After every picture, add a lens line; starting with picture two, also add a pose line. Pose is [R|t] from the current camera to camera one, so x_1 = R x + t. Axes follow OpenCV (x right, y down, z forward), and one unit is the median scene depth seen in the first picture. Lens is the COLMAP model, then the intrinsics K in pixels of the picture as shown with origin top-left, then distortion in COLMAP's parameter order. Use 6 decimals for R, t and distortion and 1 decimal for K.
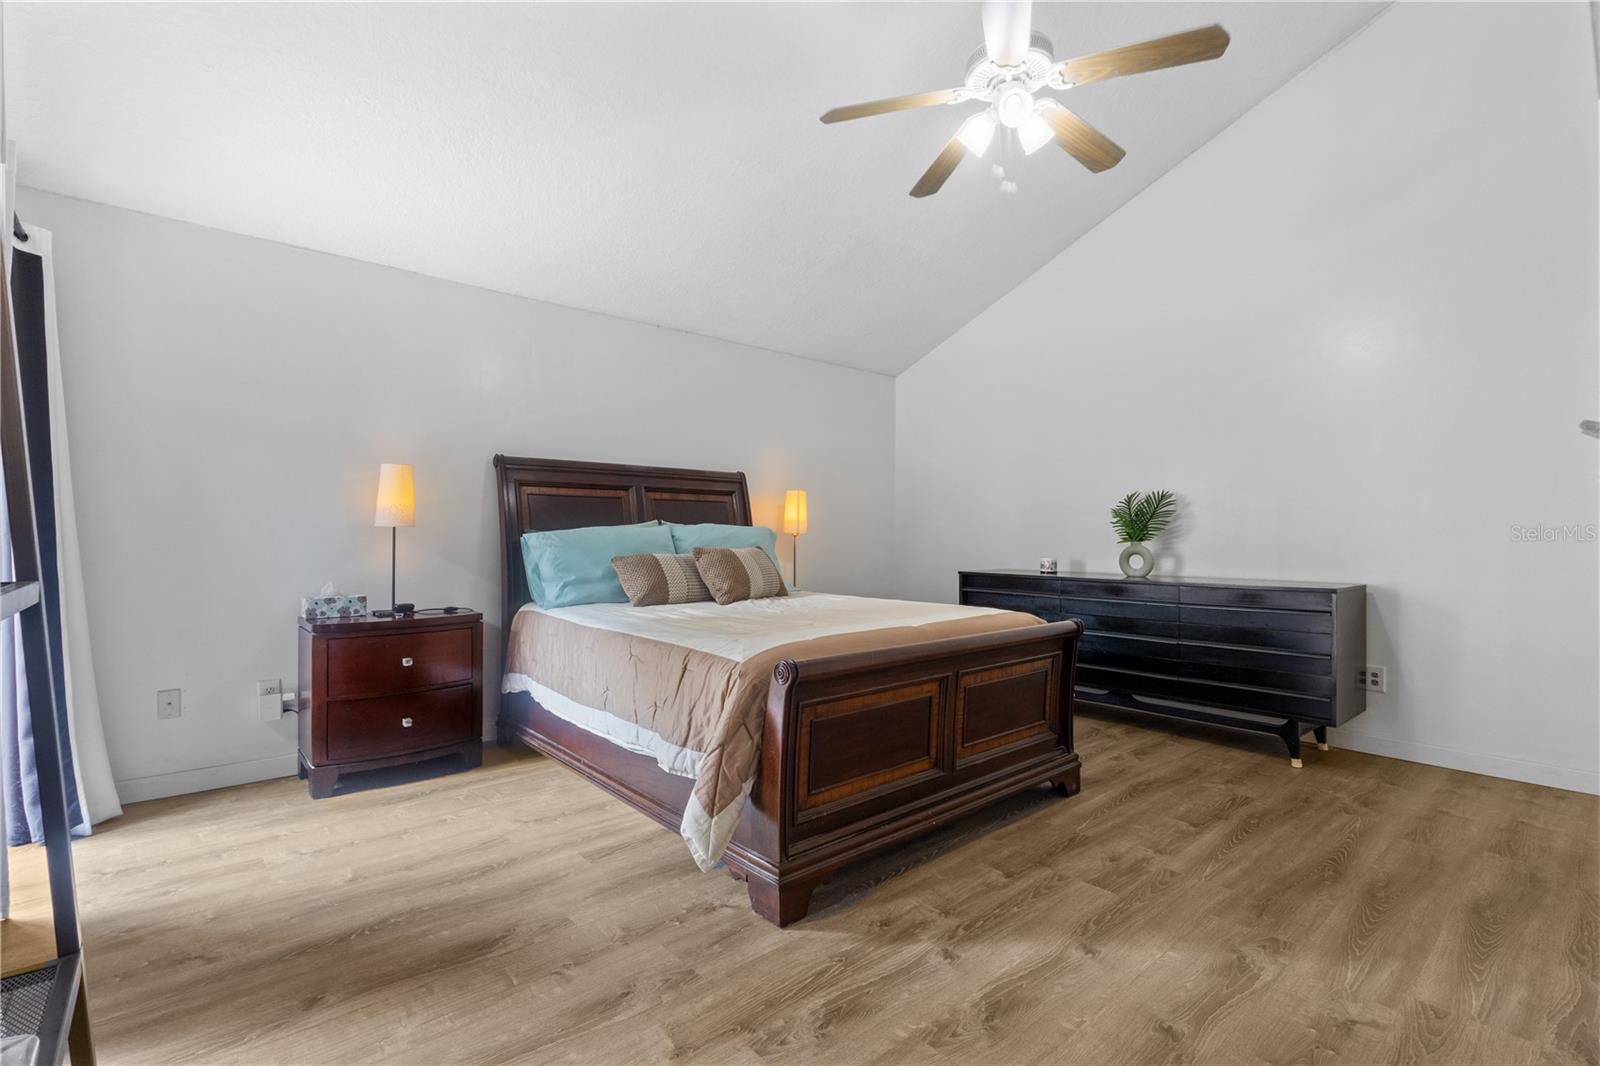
lens RADIAL K [[742.4, 0, 799.9], [0, 742.4, 524.4], [0, 0, 1]] dist [0.002723, 0.002285]
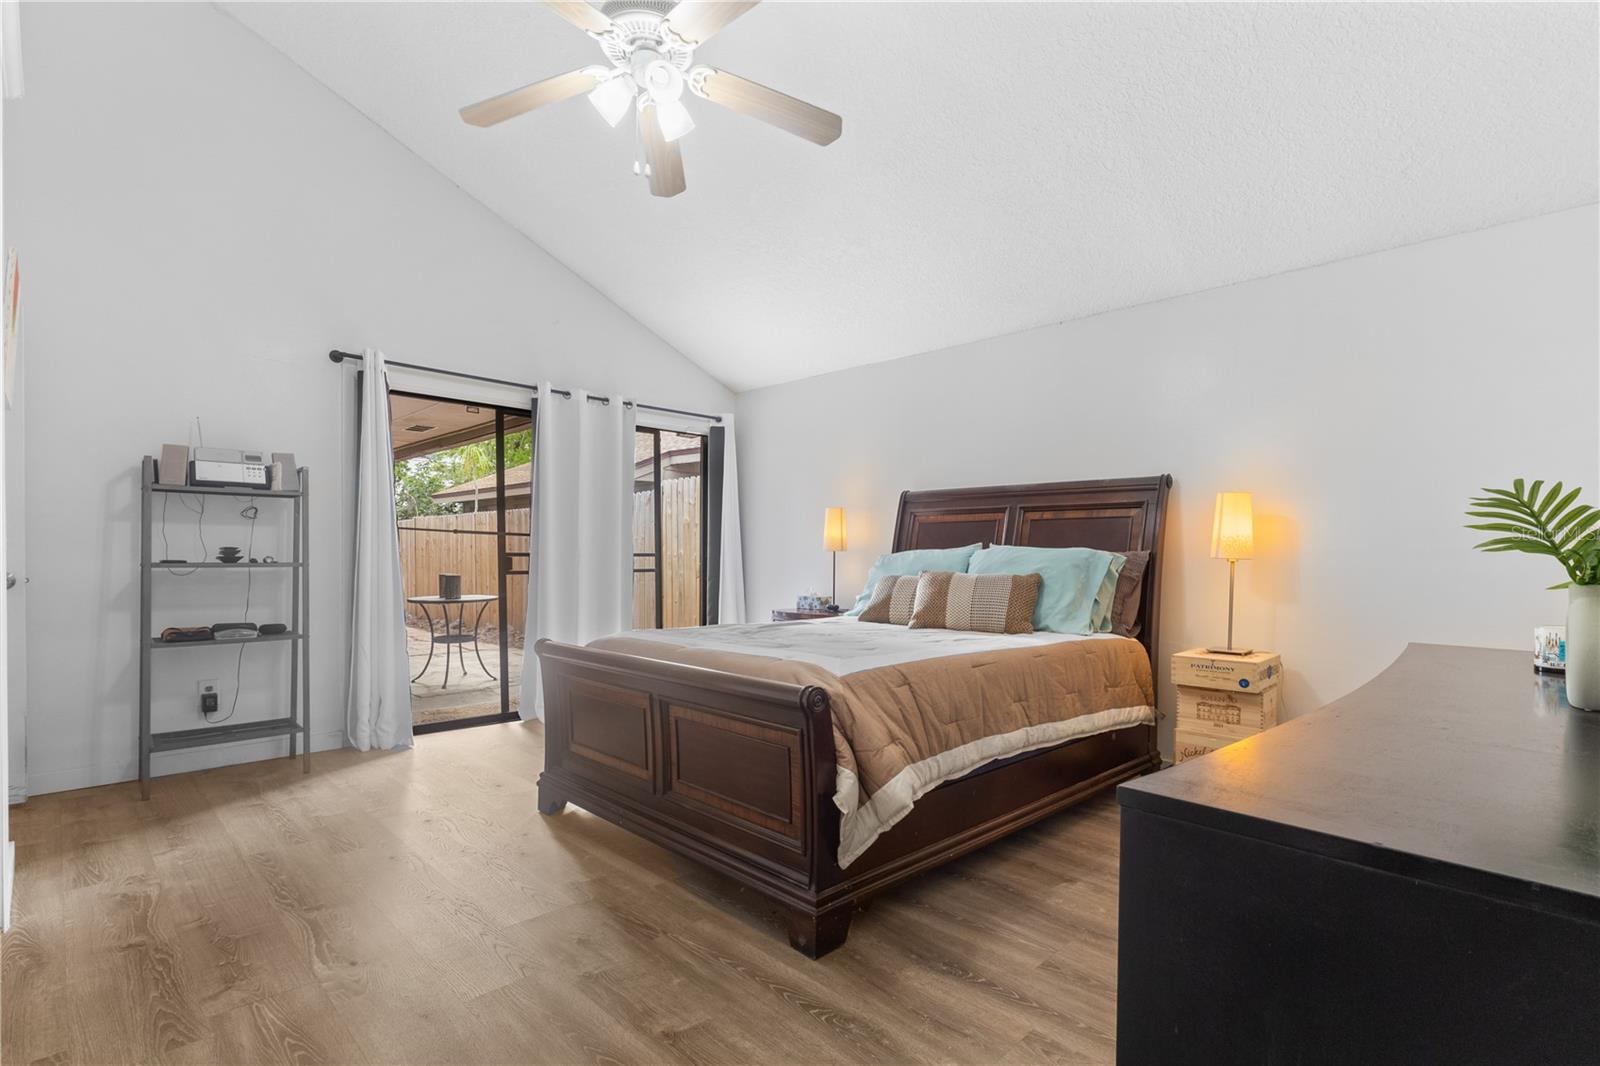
lens RADIAL K [[742.4, 0, 805.9], [0, 742.4, 541.9], [0, 0, 1]] dist [0.002723, 0.002285]
pose [[0.065719, -0.019040, -0.997656, 1.059669], [0.009944, 0.999781, -0.018426, 0.011559], [0.997789, -0.008710, 0.065894, 0.985842]]
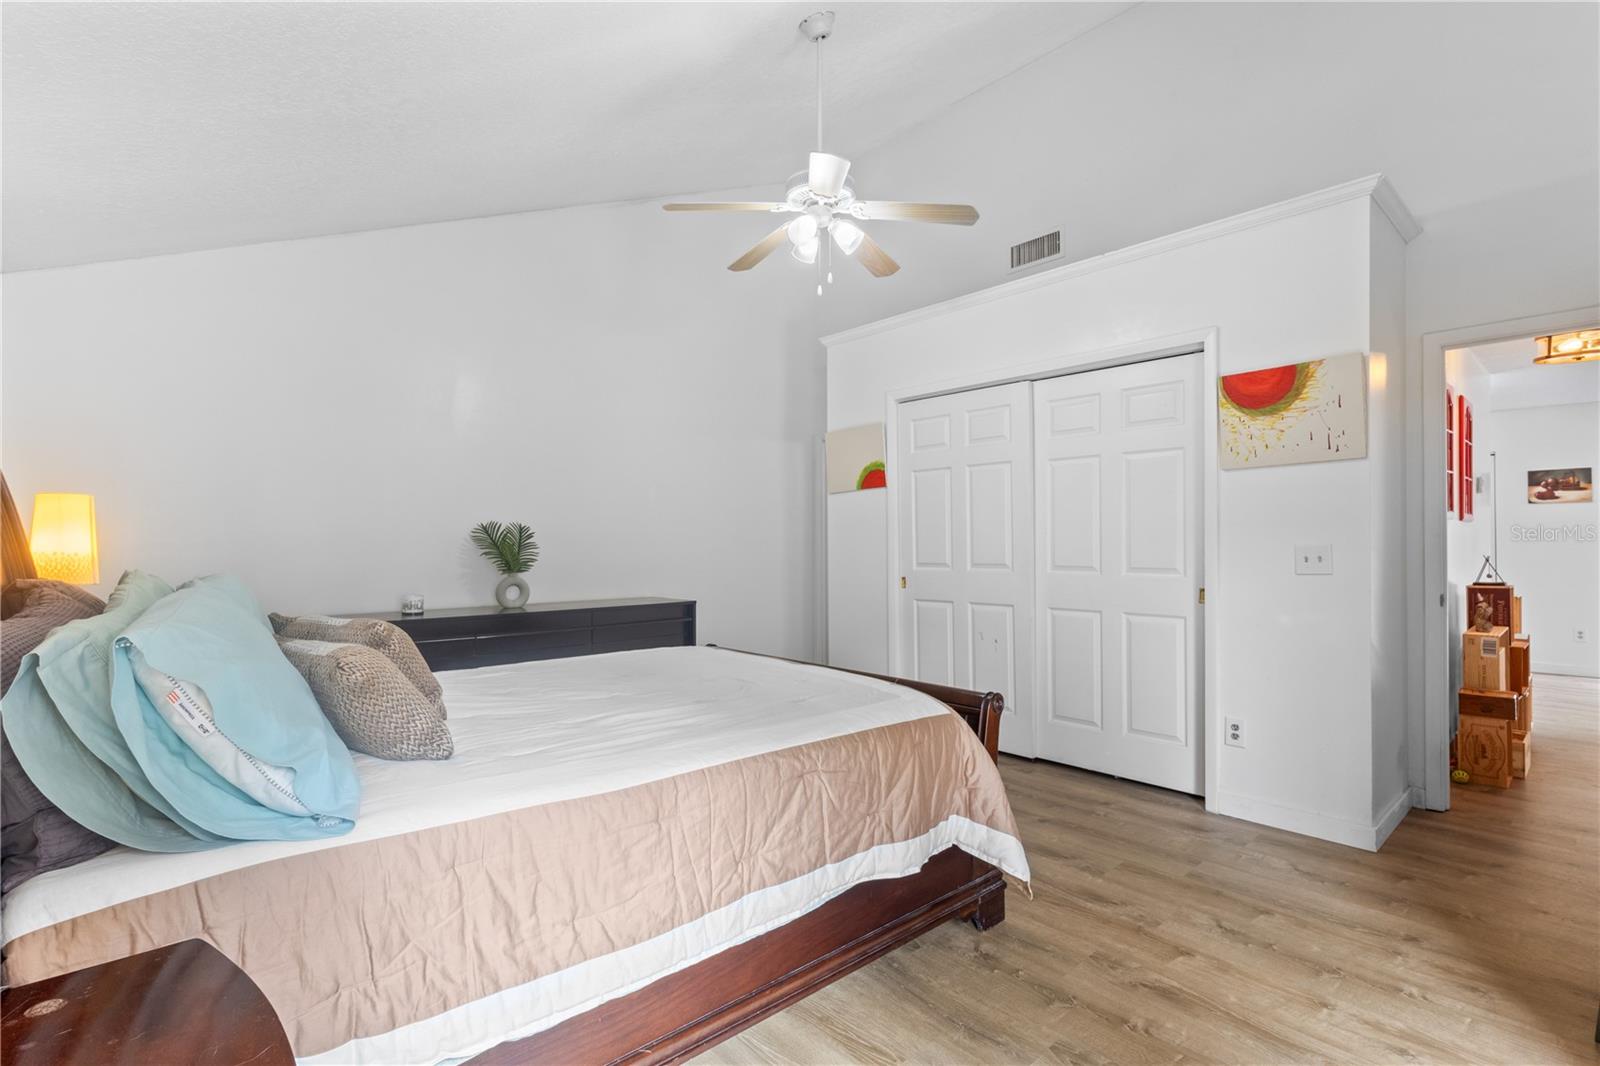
lens RADIAL K [[742.4, 0, 802.8], [0, 742.4, 543.9], [0, 0, 1]] dist [0.002723, 0.002285]
pose [[-0.013712, 0.000926, 0.999906, -0.809422], [-0.015724, 0.999876, -0.001142, -0.031076], [-0.999782, -0.015738, -0.013695, 0.906198]]
